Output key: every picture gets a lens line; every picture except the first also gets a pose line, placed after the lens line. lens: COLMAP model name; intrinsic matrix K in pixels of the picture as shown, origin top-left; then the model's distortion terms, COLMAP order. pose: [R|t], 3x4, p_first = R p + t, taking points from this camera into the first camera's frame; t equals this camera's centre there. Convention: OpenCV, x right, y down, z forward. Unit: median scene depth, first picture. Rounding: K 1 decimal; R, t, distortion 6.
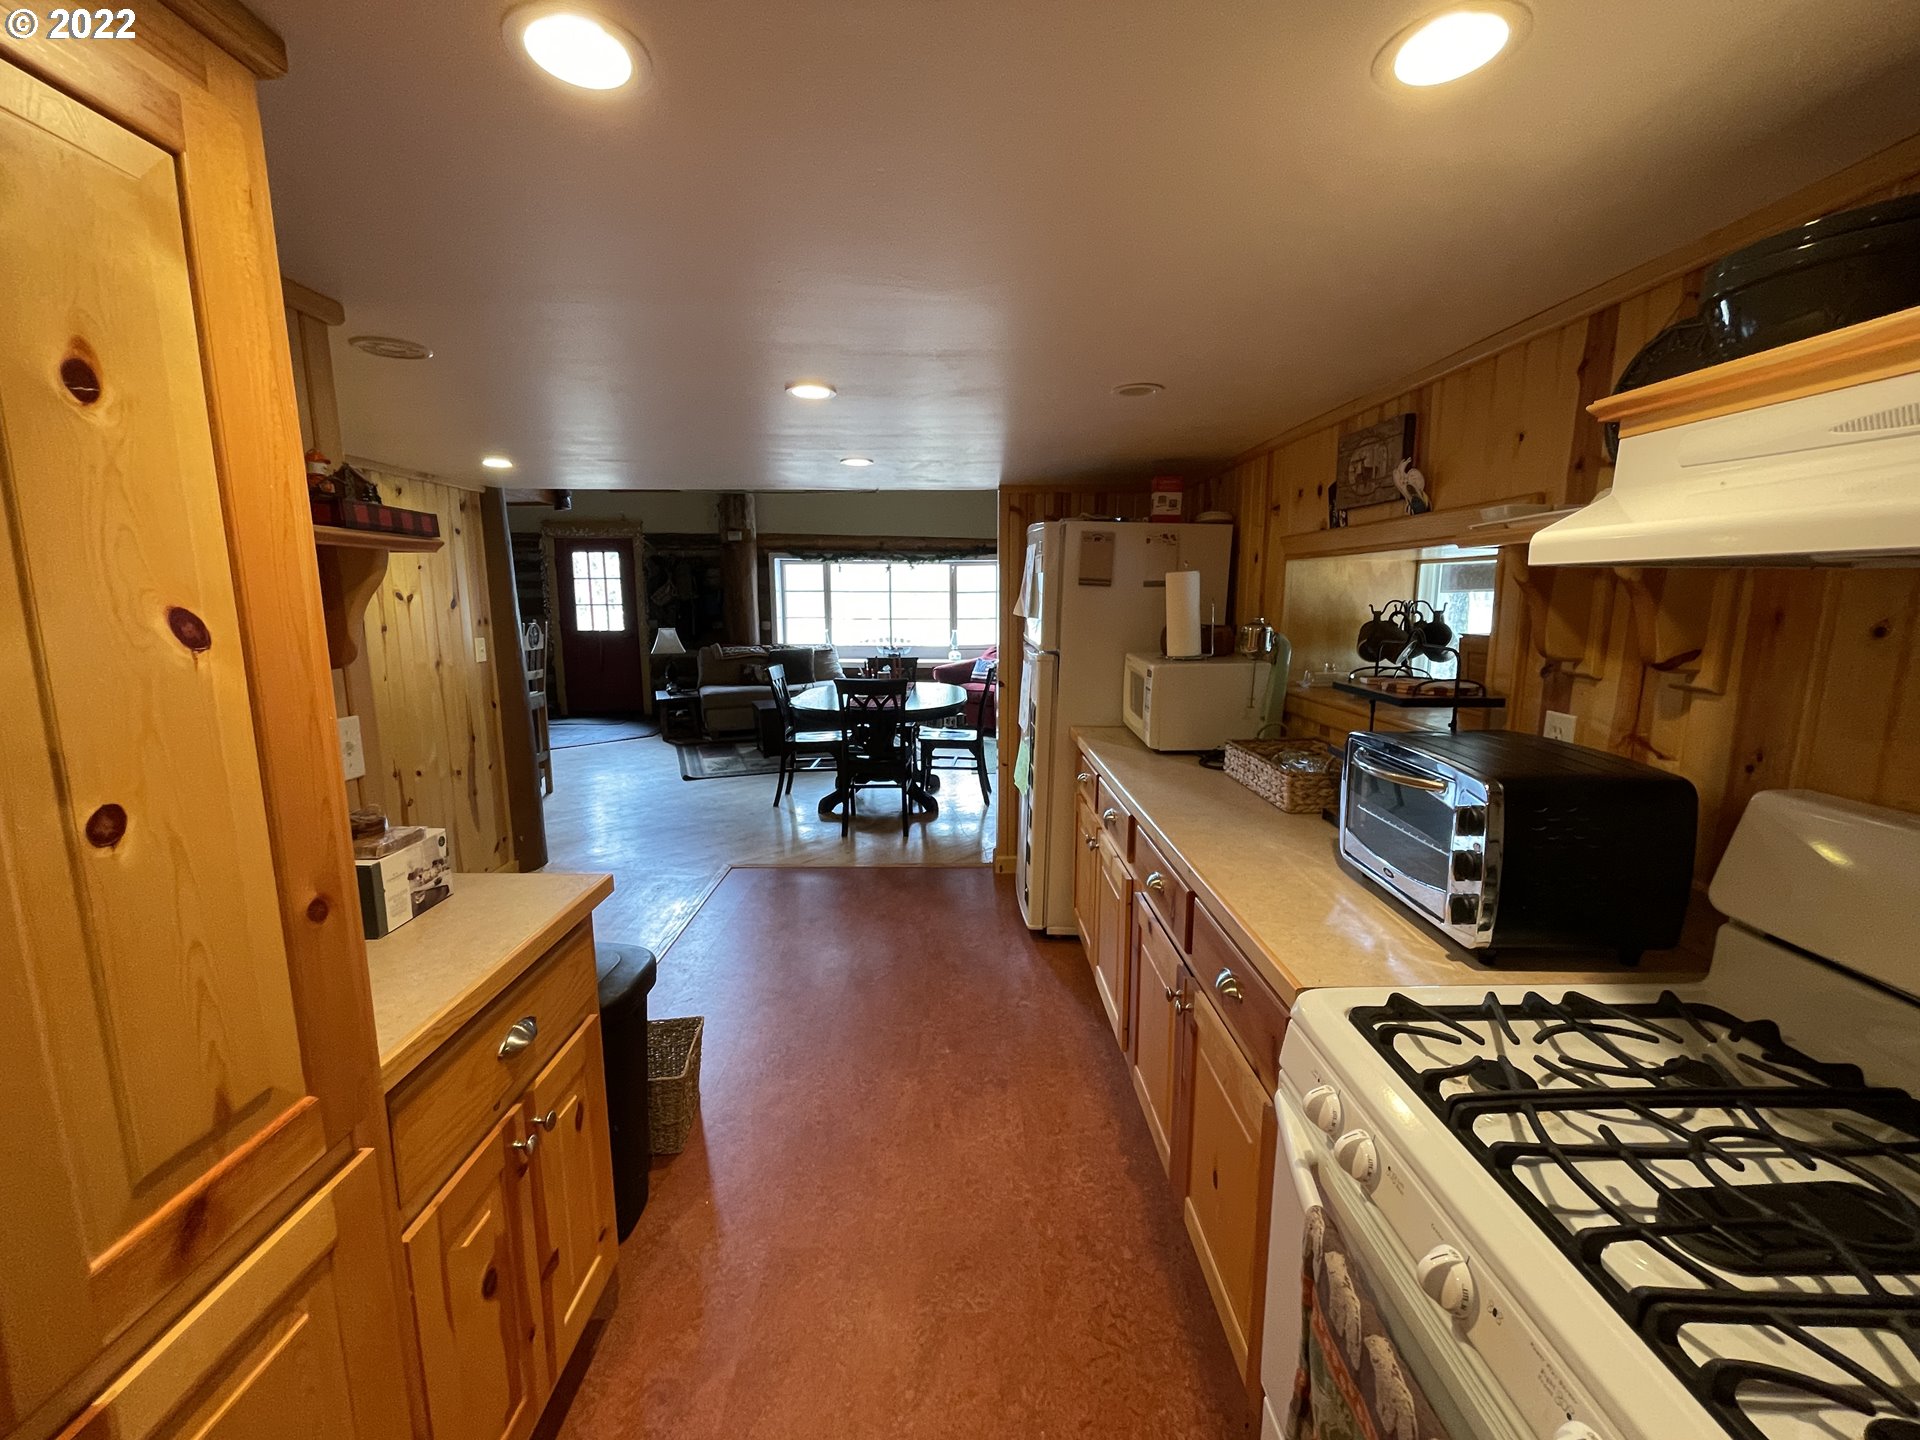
lens RADIAL K [[772.2, 0, 951.2], [0, 772.2, 722.4], [0, 0, 1]] dist [0.003125, -0.002190]
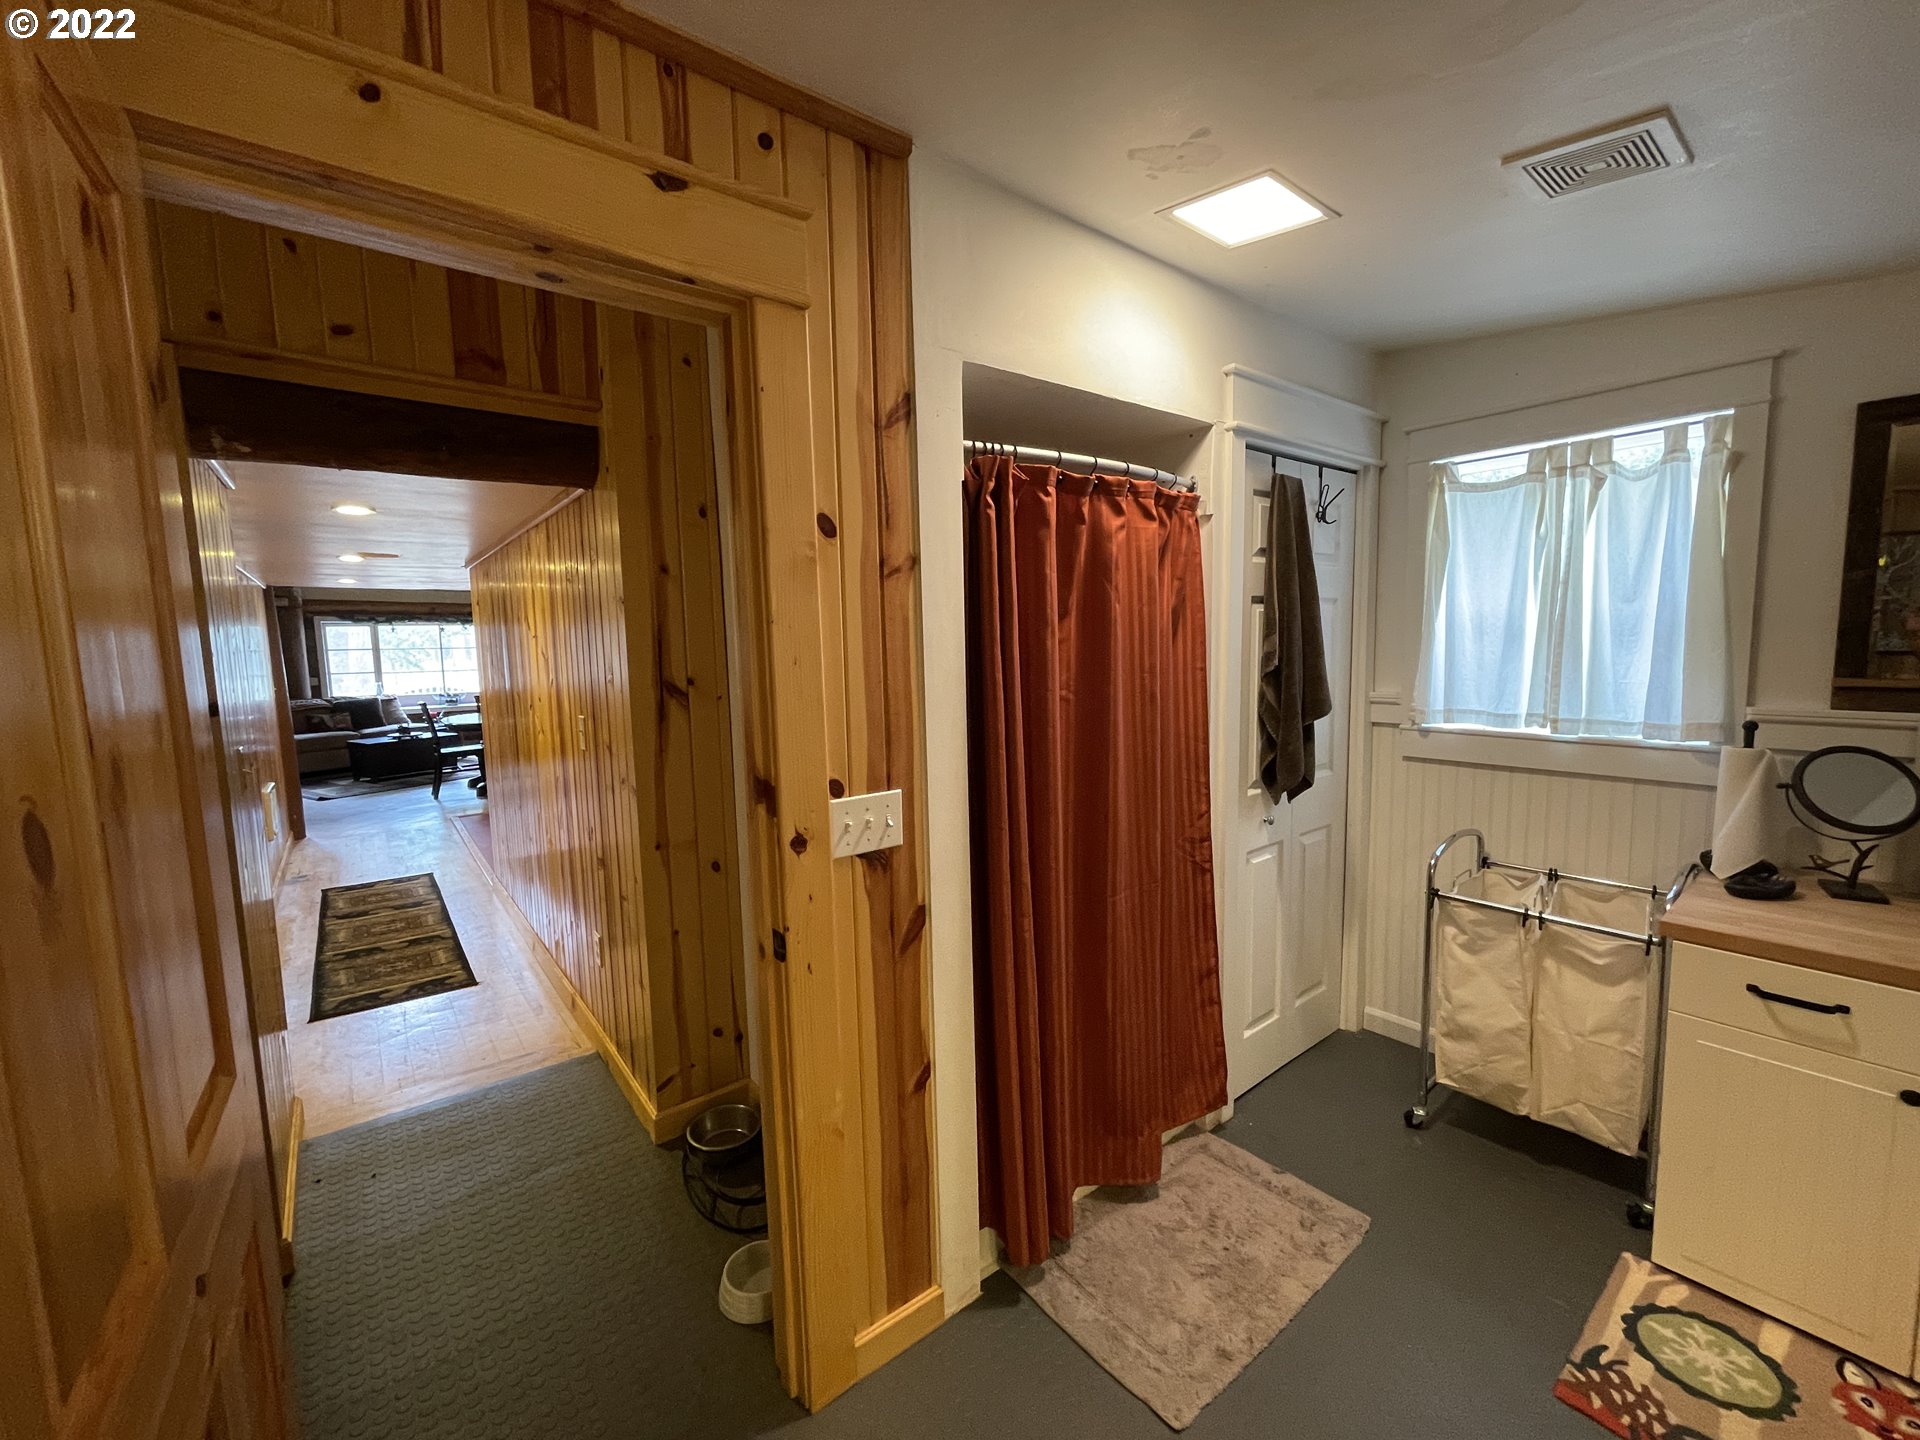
lens RADIAL K [[772.2, 0, 956.1], [0, 772.2, 714.6], [0, 0, 1]] dist [0.003125, -0.002190]
pose [[0.776962, -0.078525, 0.624631, -0.223375], [0.127189, 0.991310, -0.033586, 0.075804], [-0.616565, 0.105541, 0.780198, -0.425141]]
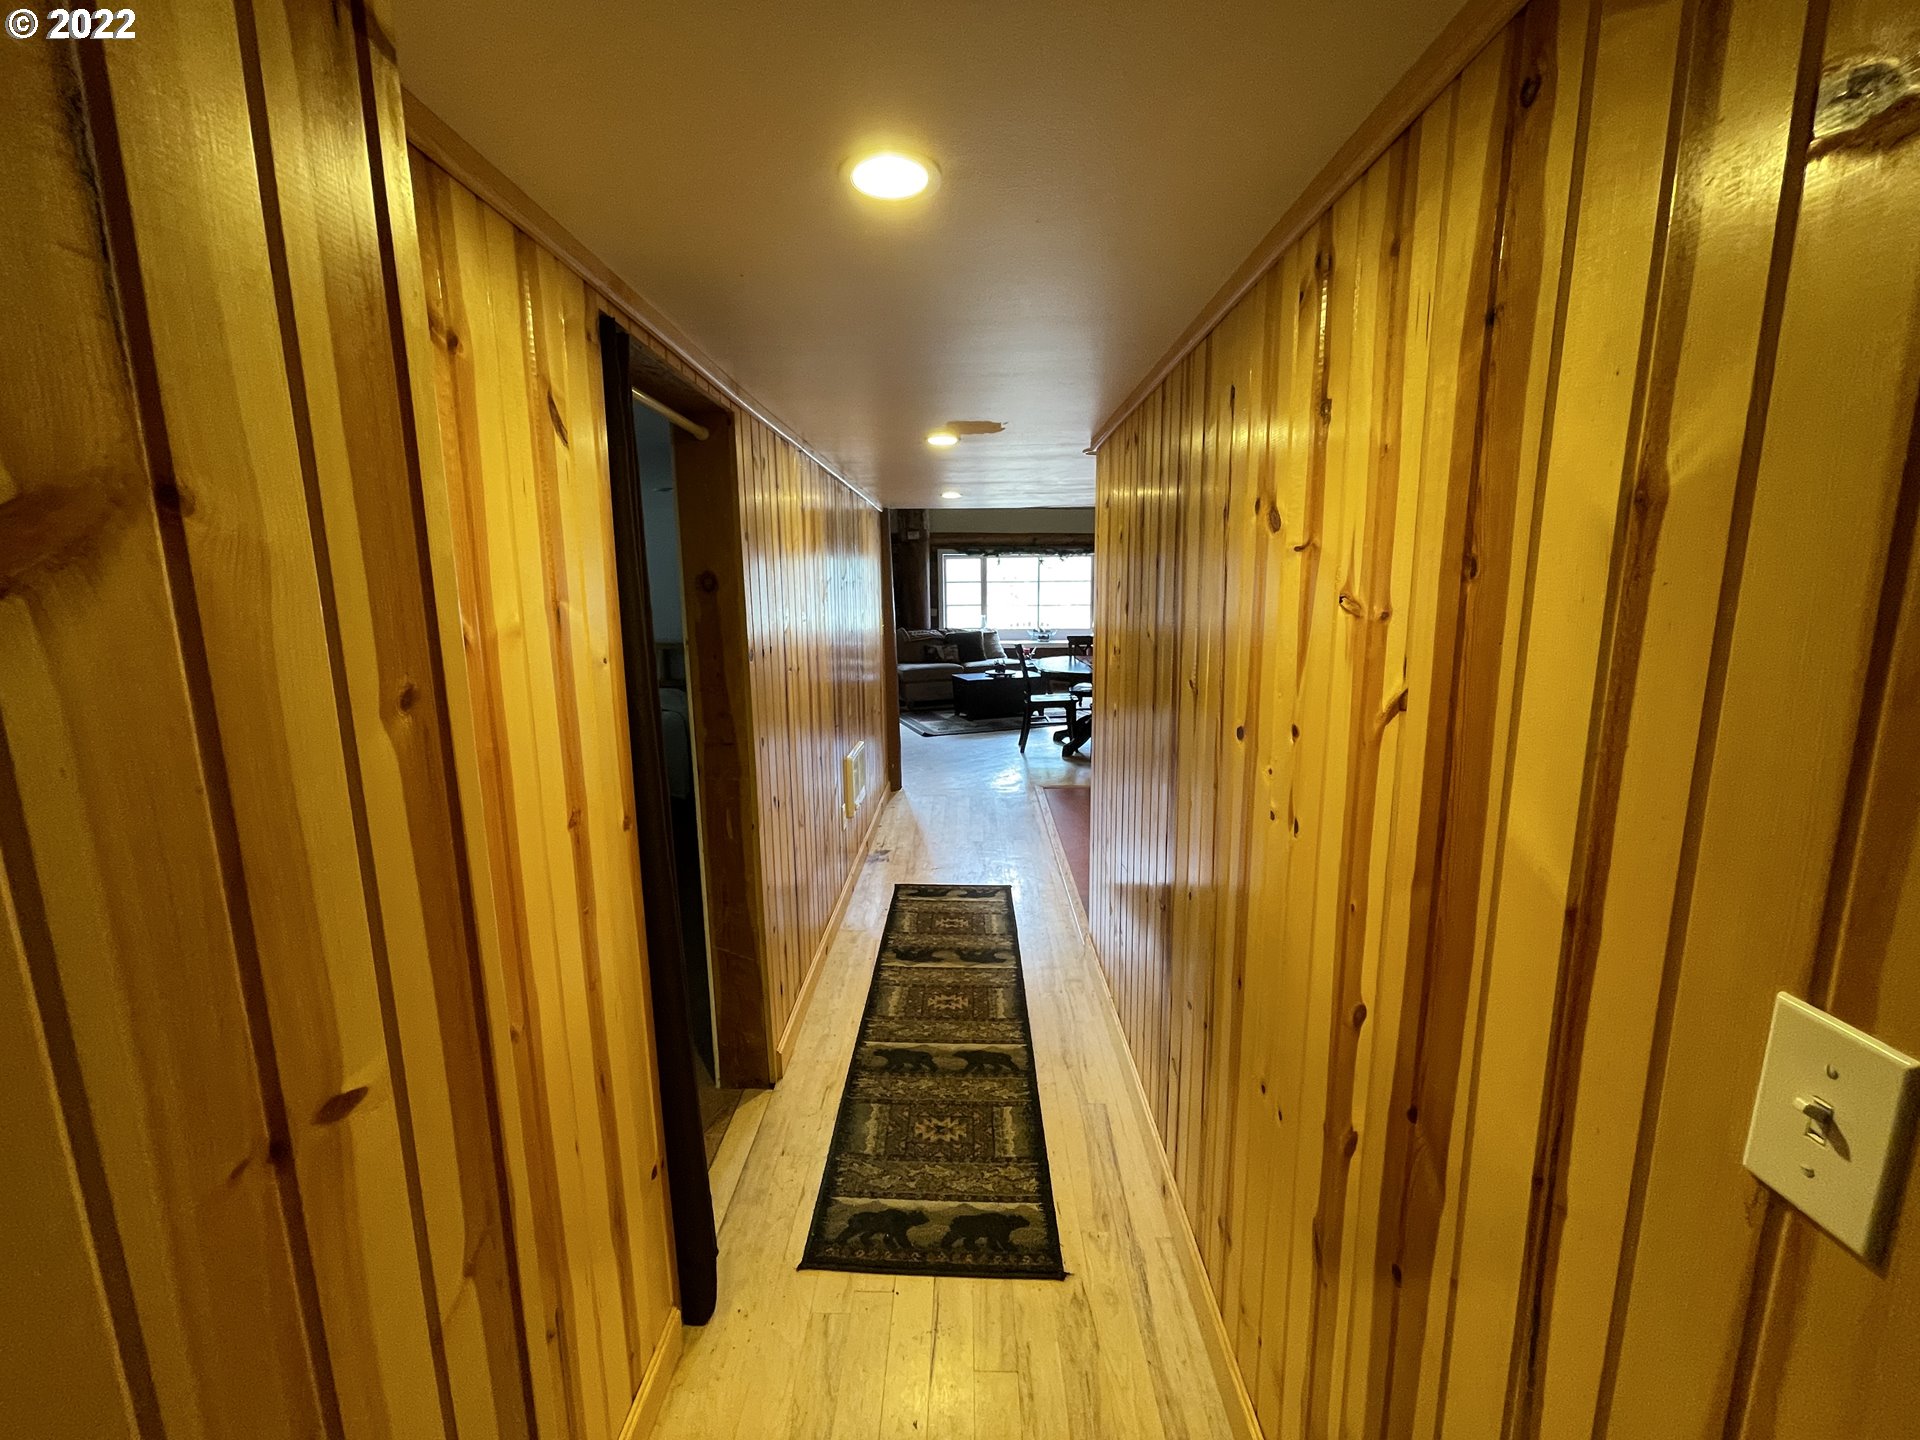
lens RADIAL K [[772.2, 0, 954.7], [0, 772.2, 719.5], [0, 0, 1]] dist [0.003125, -0.002190]
pose [[0.999880, -0.011989, -0.009835, -0.201808], [0.012038, 0.999915, 0.004937, 0.029262], [0.009775, -0.005055, 0.999939, -0.153947]]
